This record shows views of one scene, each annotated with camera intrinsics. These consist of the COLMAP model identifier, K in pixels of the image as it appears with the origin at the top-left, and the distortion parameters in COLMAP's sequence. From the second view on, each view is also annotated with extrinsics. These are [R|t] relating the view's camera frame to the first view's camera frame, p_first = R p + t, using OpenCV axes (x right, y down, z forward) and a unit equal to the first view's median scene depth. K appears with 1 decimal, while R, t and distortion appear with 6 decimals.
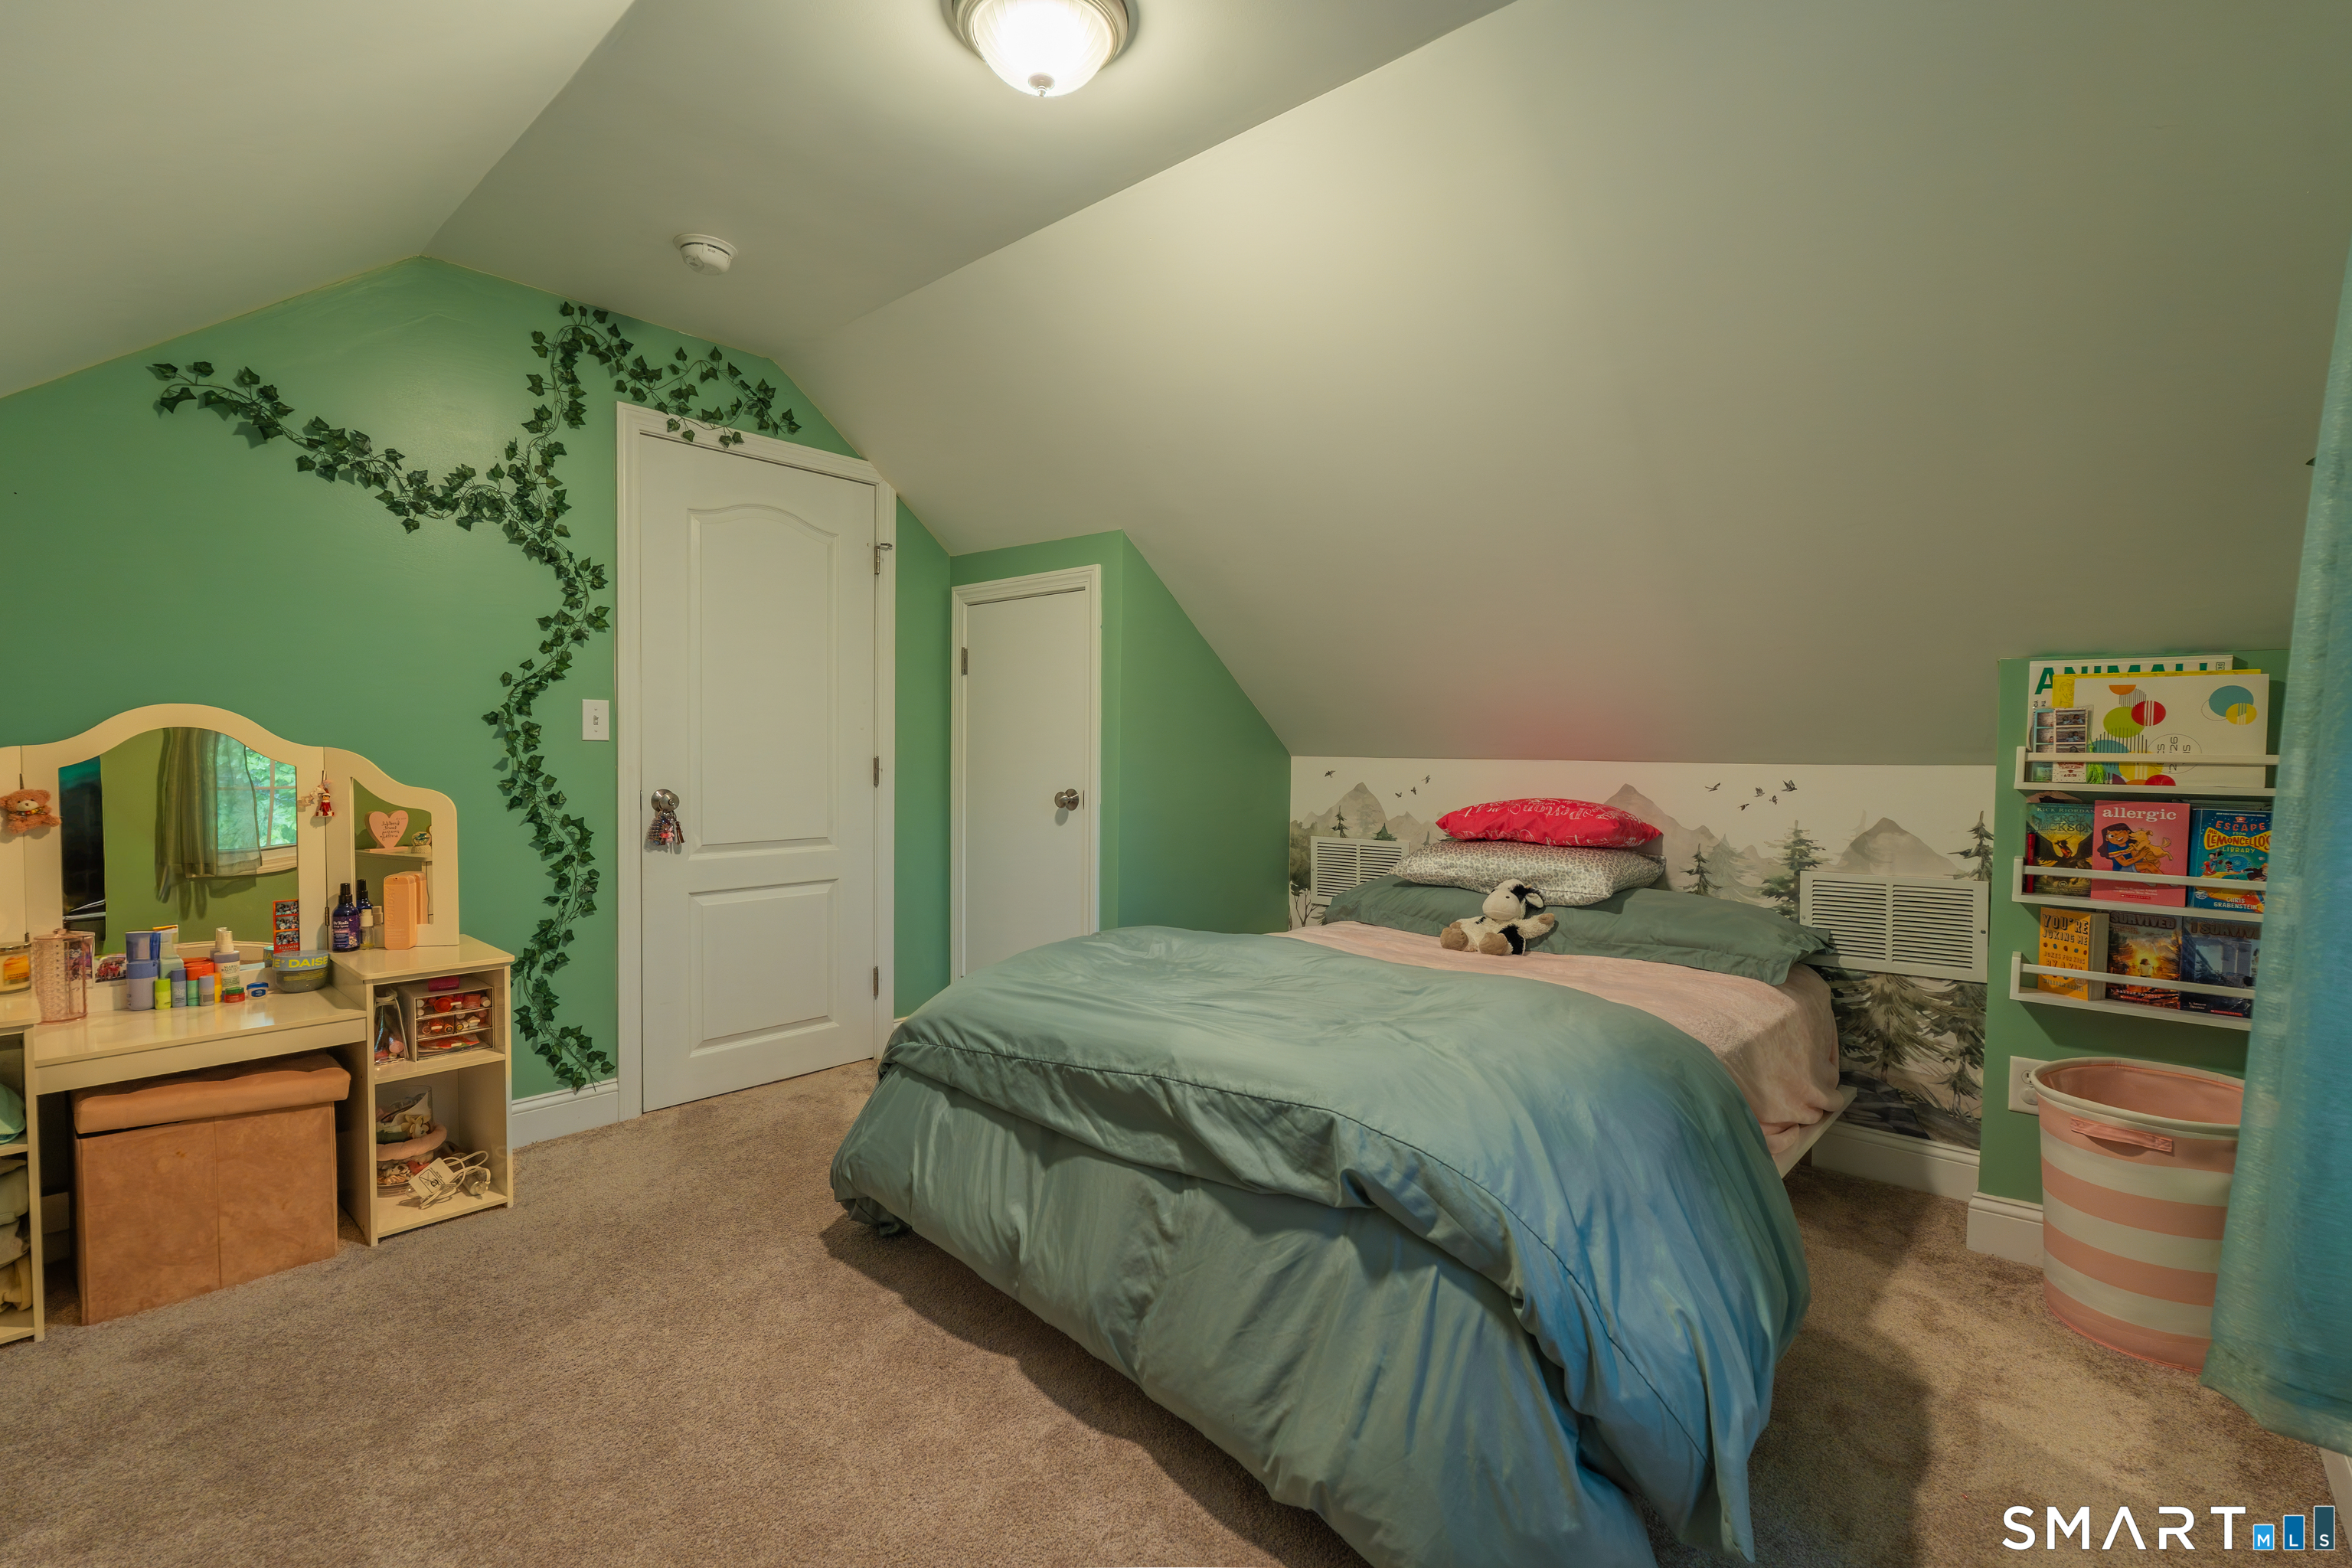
lens RADIAL K [[1048.7, 0, 1162.6], [0, 1048.7, 779.7], [0, 0, 1]] dist [-0.005370, 0.001641]
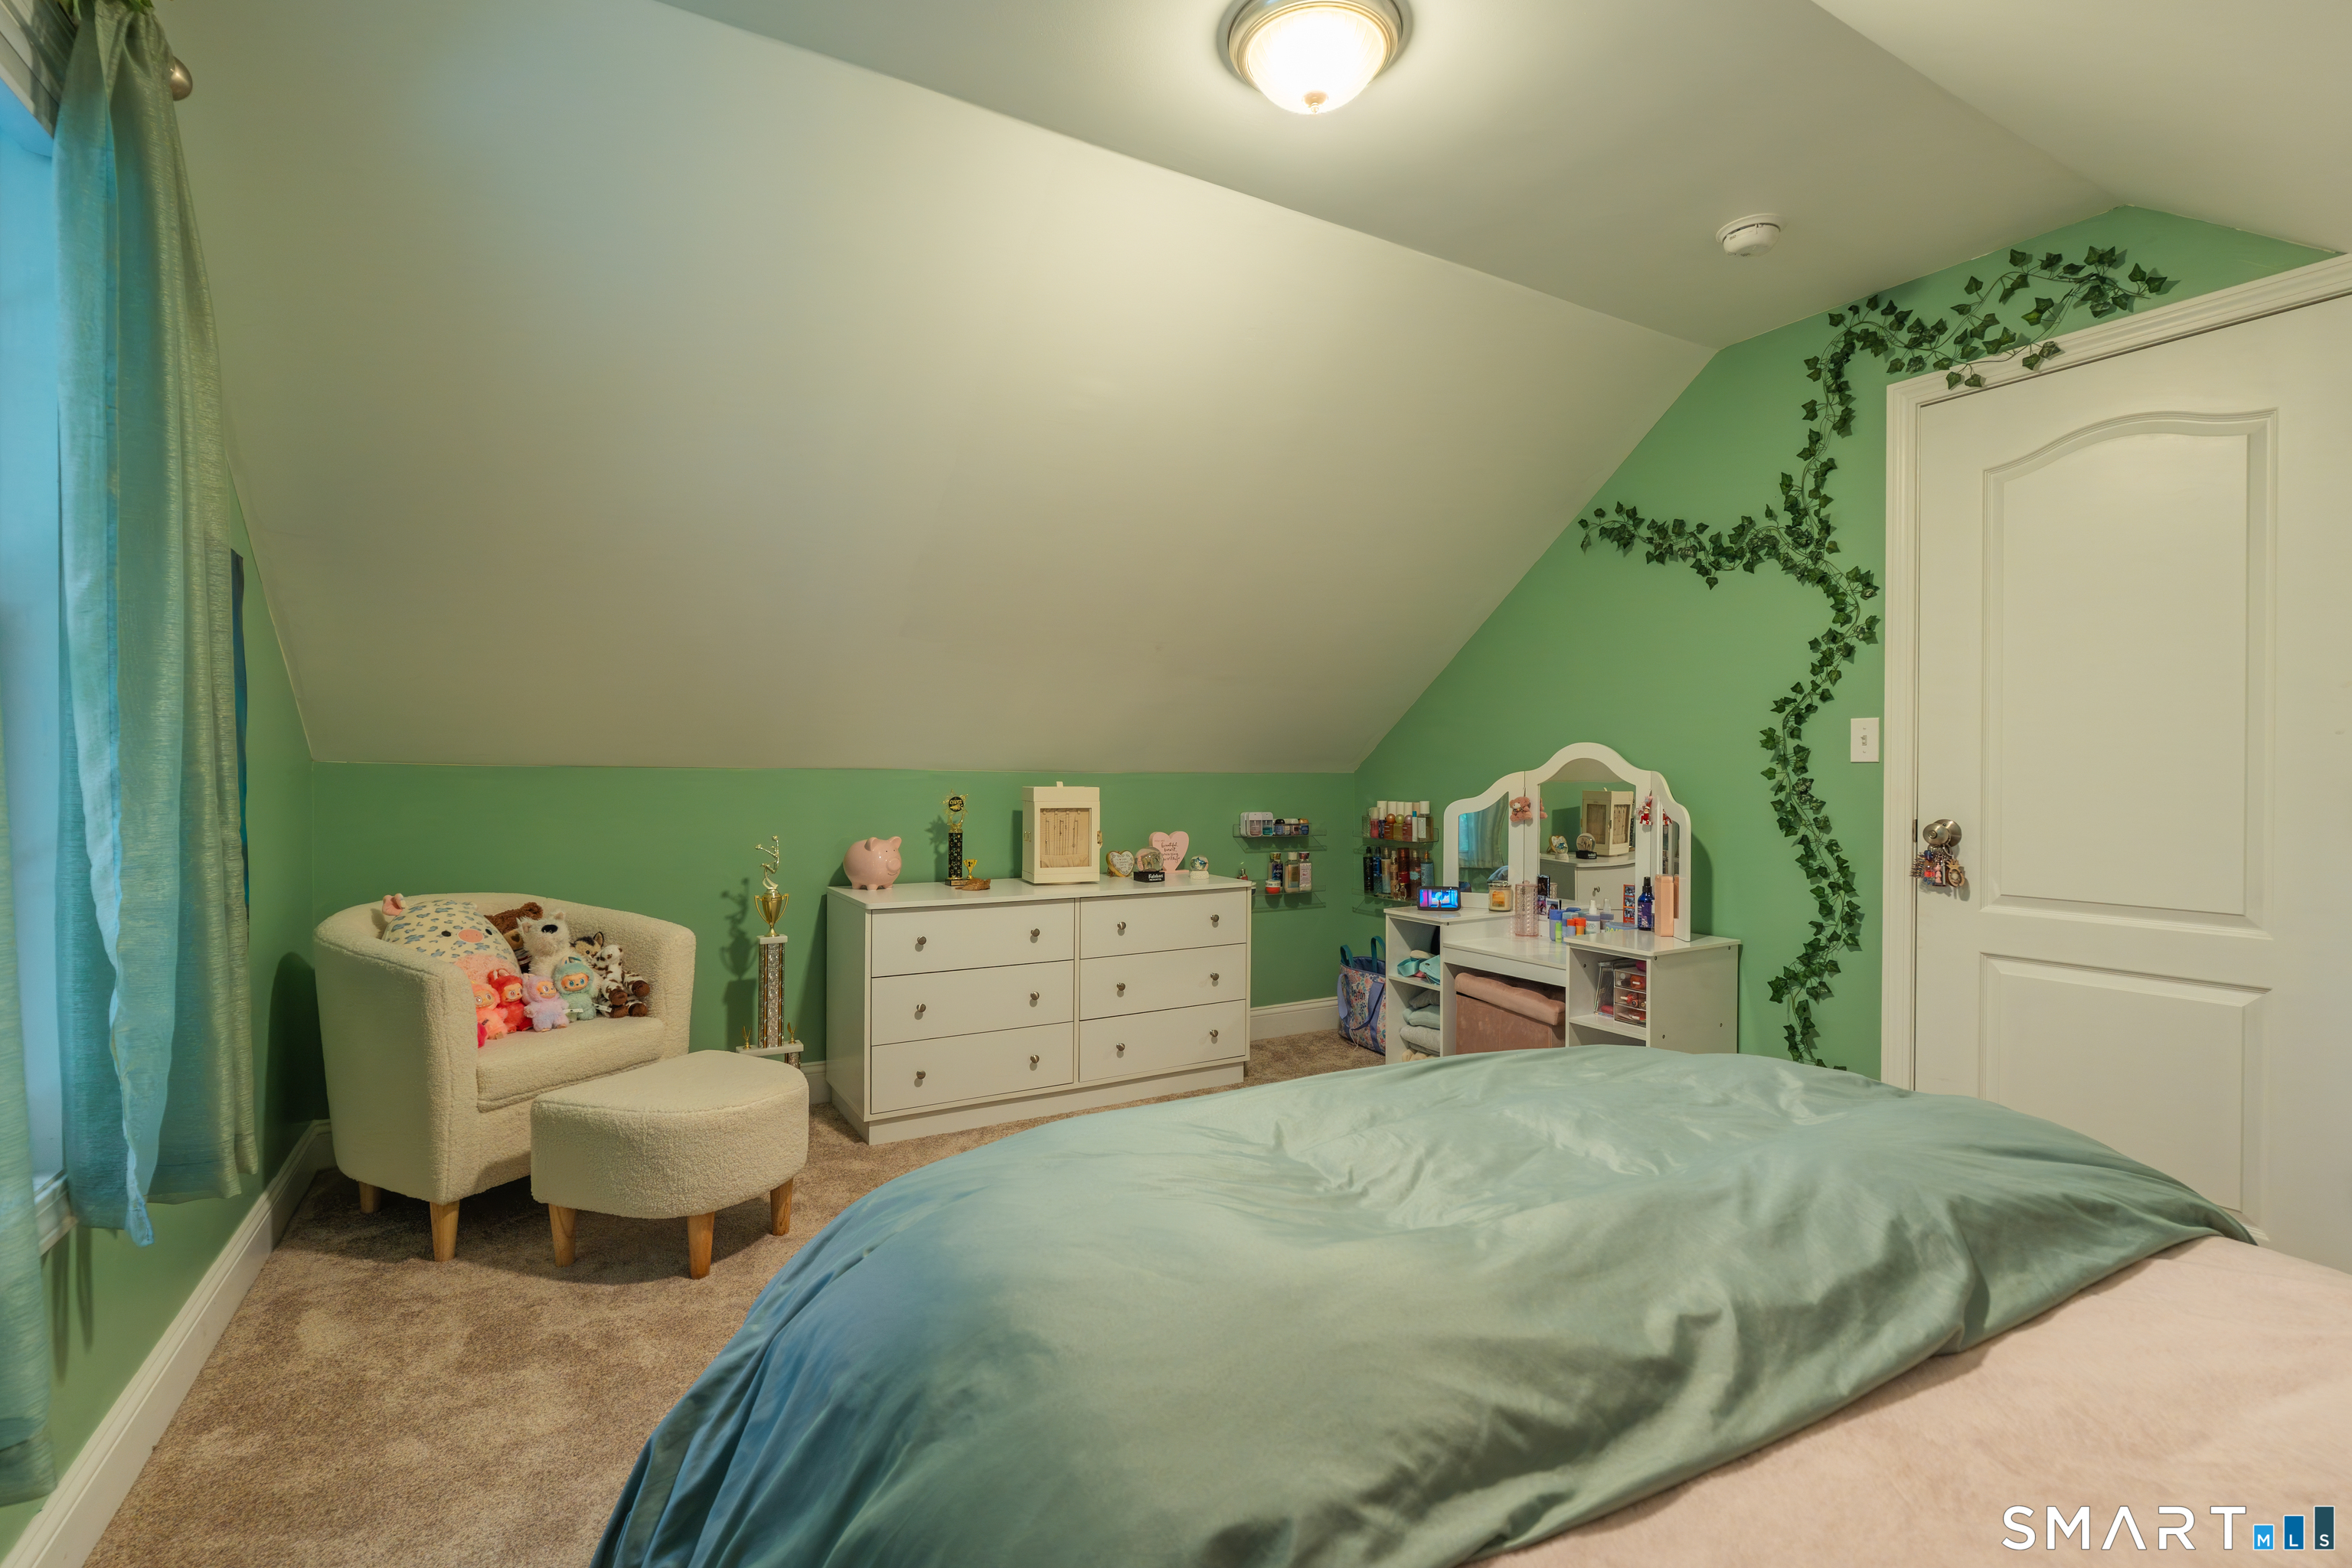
lens RADIAL K [[1048.7, 0, 1173.3], [0, 1048.7, 784.2], [0, 0, 1]] dist [-0.005370, 0.001641]
pose [[-0.295033, -0.002388, -0.955484, 0.545855], [-0.037044, 0.999274, 0.008941, -0.004023], [0.954769, 0.038033, -0.294907, 0.725469]]
